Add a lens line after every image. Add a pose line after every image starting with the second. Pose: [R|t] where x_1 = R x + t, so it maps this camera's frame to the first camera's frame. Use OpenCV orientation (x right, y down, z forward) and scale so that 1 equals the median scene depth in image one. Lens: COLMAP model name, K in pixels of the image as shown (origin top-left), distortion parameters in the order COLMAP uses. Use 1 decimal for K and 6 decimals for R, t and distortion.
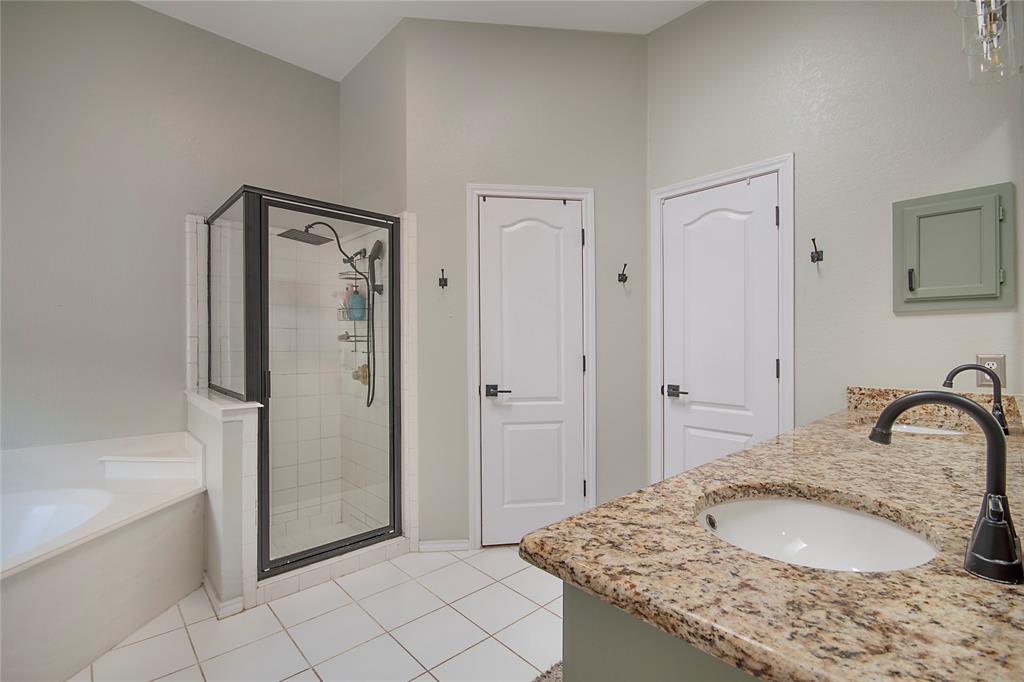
lens RADIAL K [[453.5, 0, 501.6], [0, 453.5, 345.5], [0, 0, 1]] dist [0.000972, -0.008303]
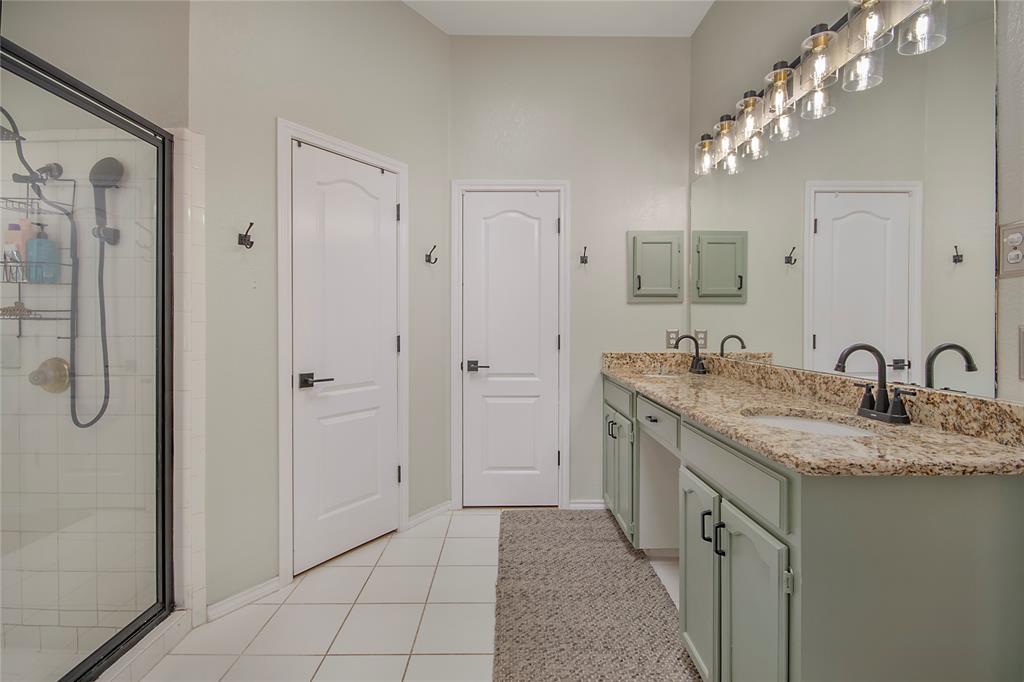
lens RADIAL K [[458.4, 0, 510.2], [0, 458.4, 324.0], [0, 0, 1]] dist [-0.005802, -0.000891]
pose [[0.671564, -0.000854, 0.740946, -1.002187], [0.004946, 0.999982, -0.003330, 0.004794], [-0.740930, 0.005901, 0.671556, 0.464976]]
